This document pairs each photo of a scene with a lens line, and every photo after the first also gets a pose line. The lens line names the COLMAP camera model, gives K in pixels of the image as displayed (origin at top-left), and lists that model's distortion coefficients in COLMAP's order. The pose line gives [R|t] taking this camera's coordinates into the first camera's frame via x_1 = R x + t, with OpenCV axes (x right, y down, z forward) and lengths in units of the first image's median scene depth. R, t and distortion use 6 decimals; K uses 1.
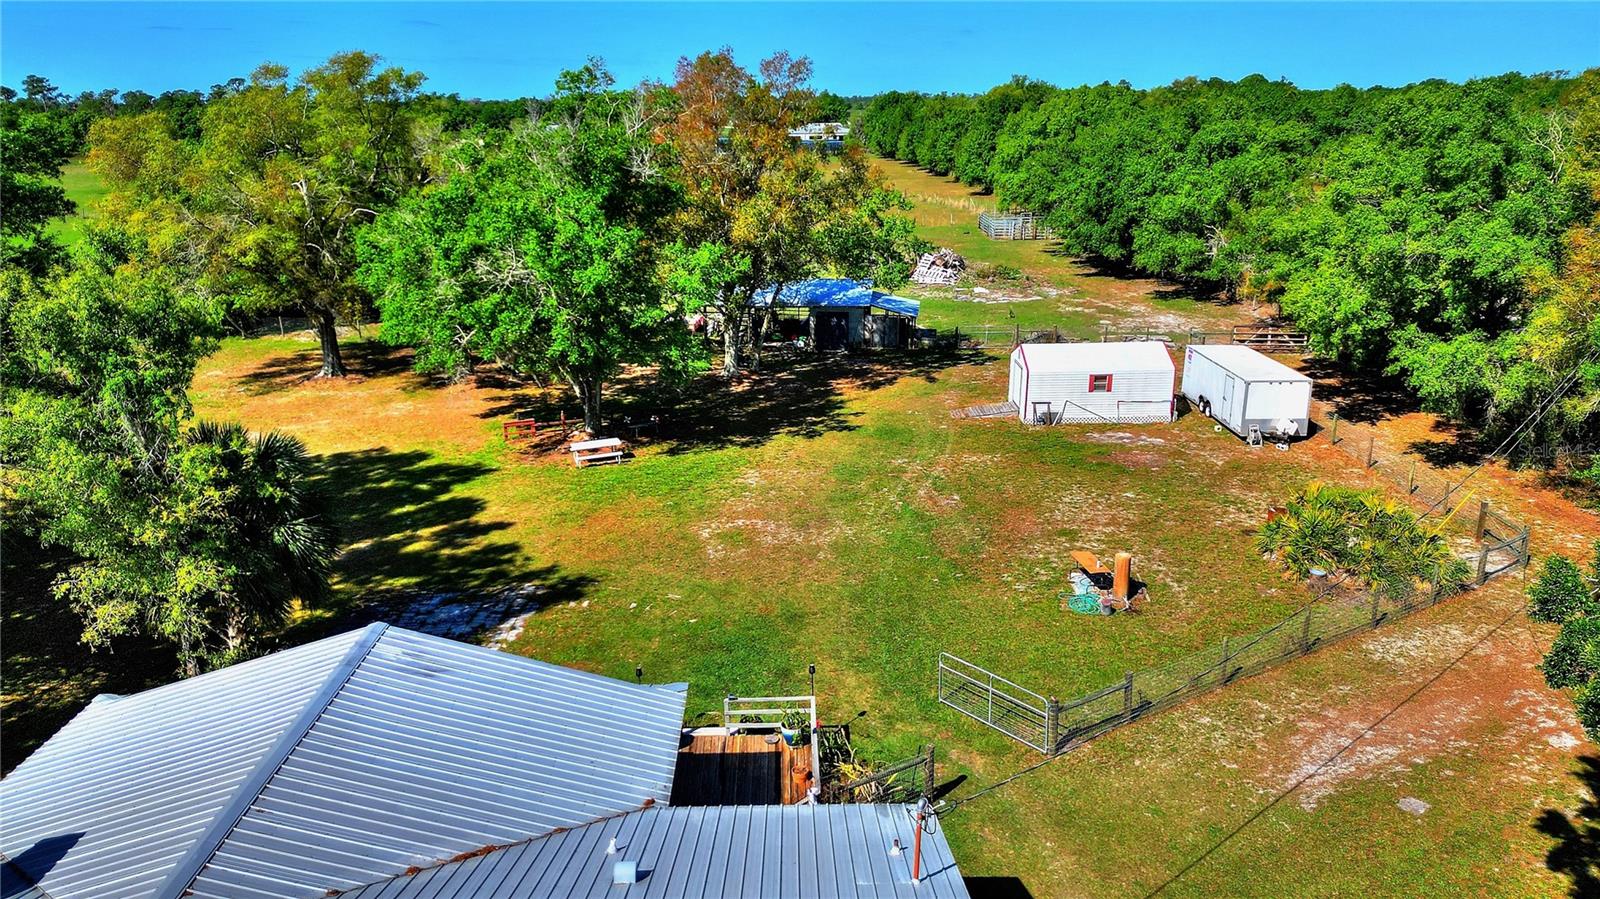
lens RADIAL K [[1086.9, 0, 800.0], [0, 1086.9, 449.5], [0, 0, 1]] dist [0.050488, -0.054072]
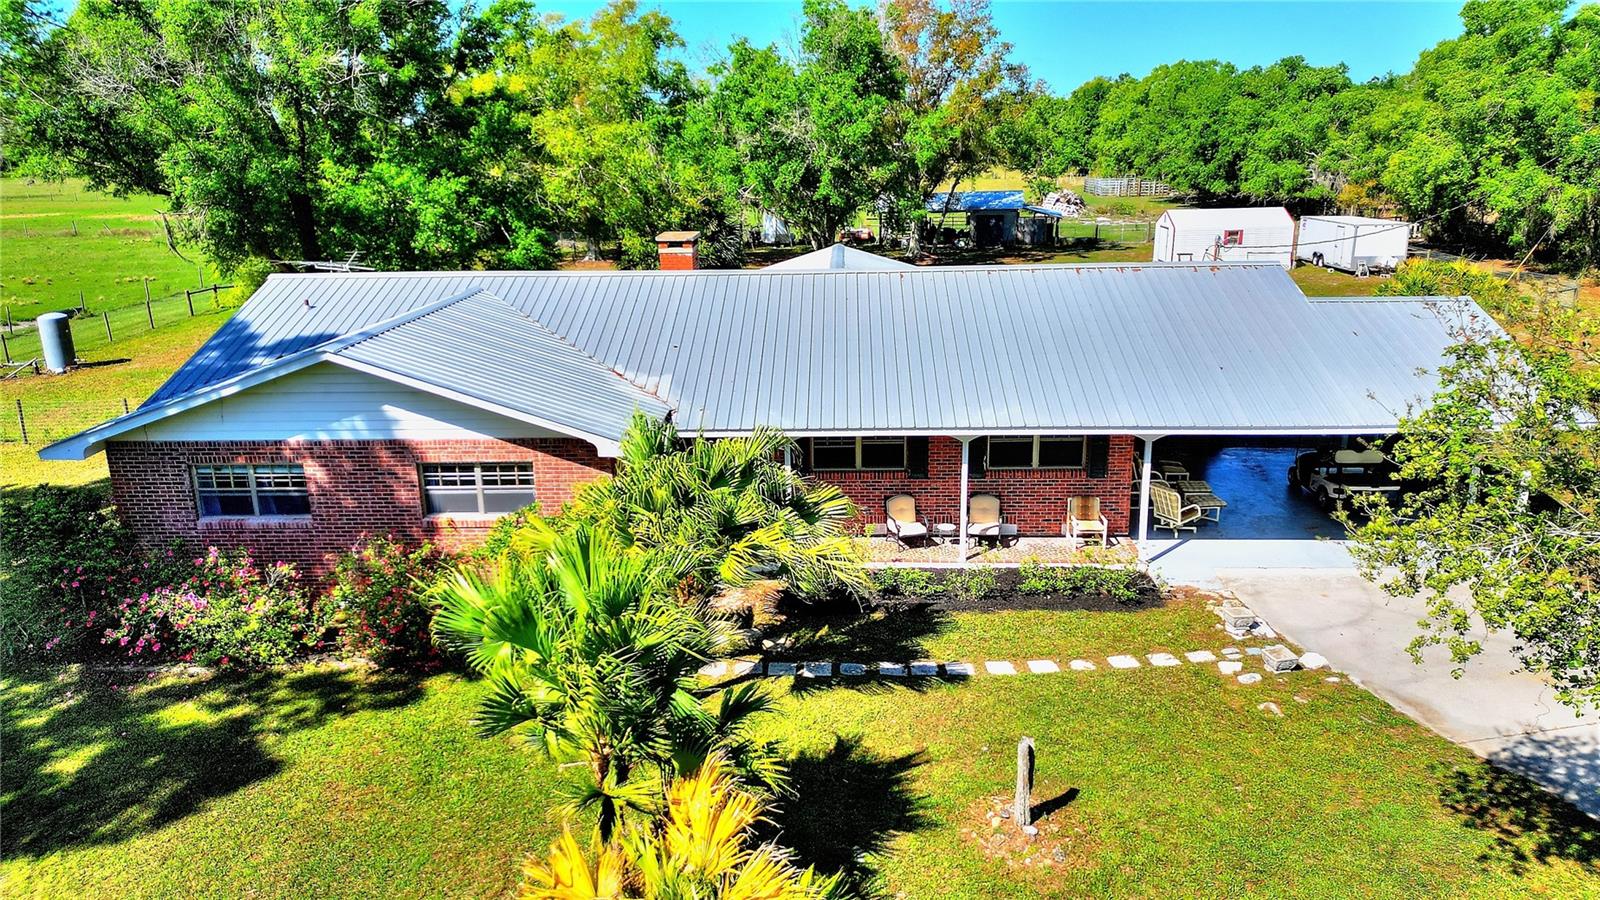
lens RADIAL K [[1086.9, 0, 800.0], [0, 1086.9, 450.0], [0, 0, 1]] dist [0.050488, -0.054072]
pose [[0.998471, 0.000840, -0.055269, -0.097311], [-0.002454, 0.999572, -0.029144, 0.143234], [0.055221, 0.029235, 0.998046, -0.174593]]
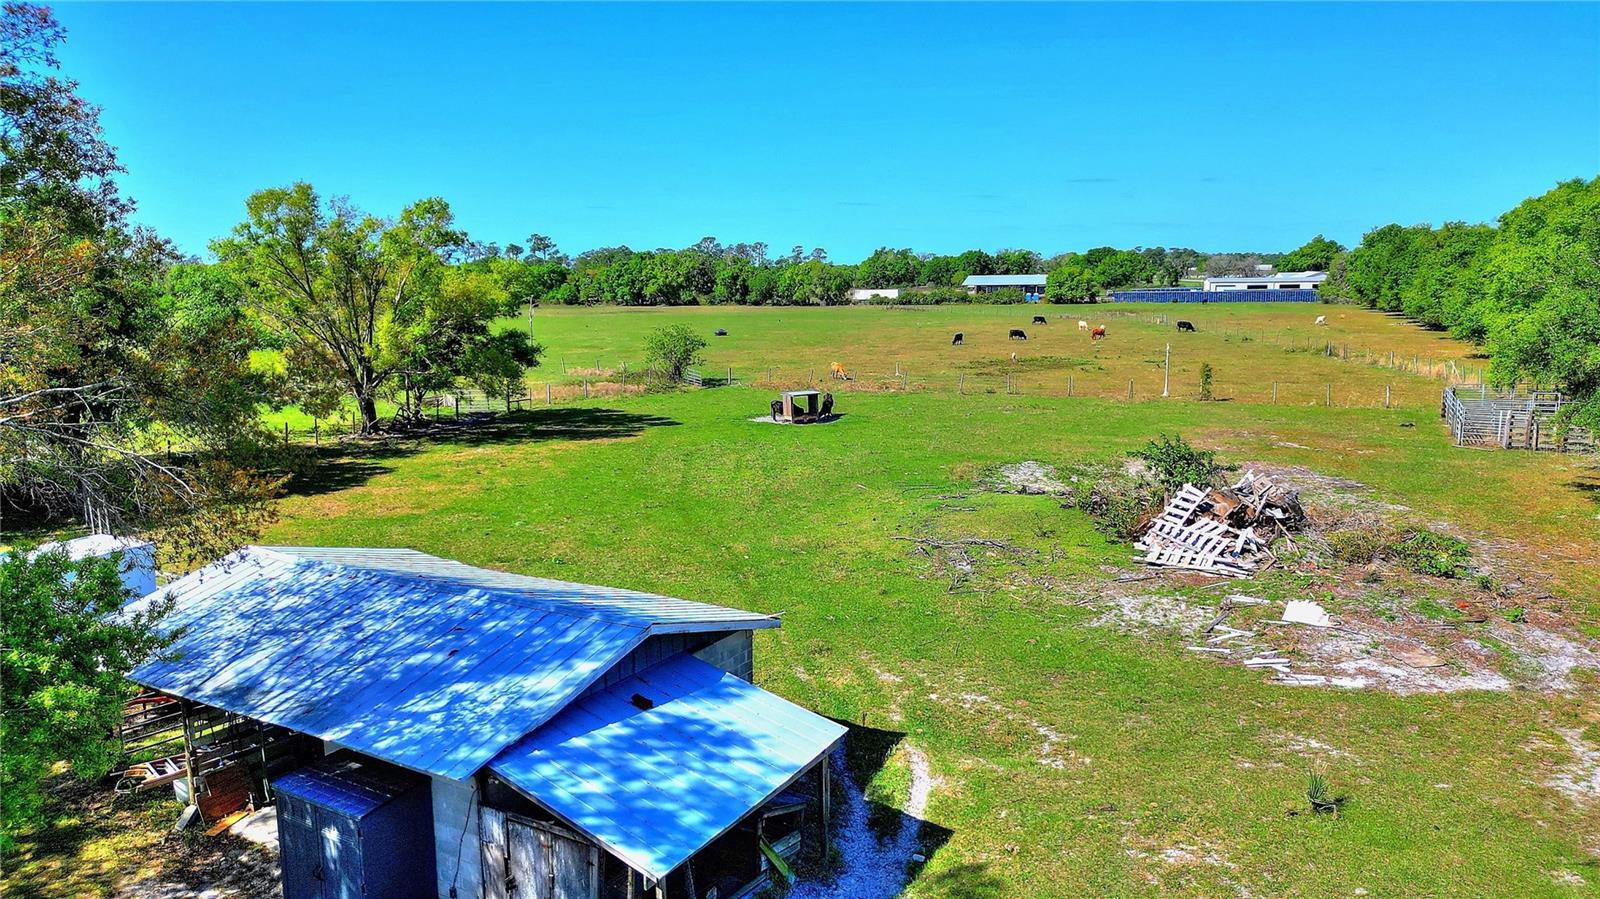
lens RADIAL K [[1086.9, 0, 800.0], [0, 1086.9, 449.5], [0, 0, 1]] dist [0.050488, -0.054072]
pose [[0.905331, 0.065057, -0.419695, 0.177044], [-0.122877, 0.986058, -0.112210, -0.150756], [0.406544, 0.153158, 0.900702, 0.677583]]
